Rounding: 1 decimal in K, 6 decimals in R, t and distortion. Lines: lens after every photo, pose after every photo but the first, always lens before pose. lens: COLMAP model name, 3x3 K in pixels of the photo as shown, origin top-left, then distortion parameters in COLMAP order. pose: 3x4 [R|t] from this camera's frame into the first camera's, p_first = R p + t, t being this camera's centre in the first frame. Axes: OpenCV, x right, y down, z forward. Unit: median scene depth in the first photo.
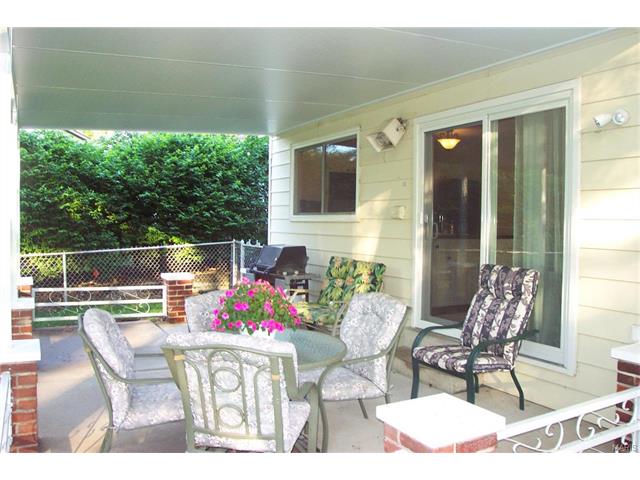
lens RADIAL K [[595.1, 0, 320.0], [0, 595.1, 240.0], [0, 0, 1]] dist [0.005226, 0.002675]
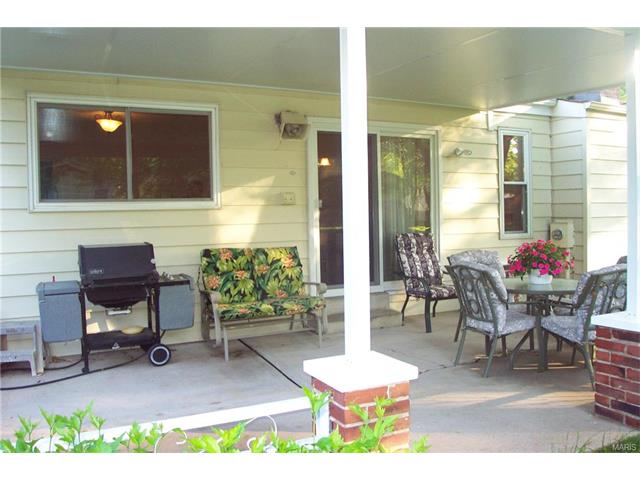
lens RADIAL K [[595.1, 0, 320.0], [0, 595.1, 240.0], [0, 0, 1]] dist [0.005226, 0.002675]
pose [[-0.001207, -0.050601, 0.998718, -0.921437], [0.054155, 0.997250, 0.050592, -0.022227], [-0.998532, 0.054147, 0.001536, 0.914618]]
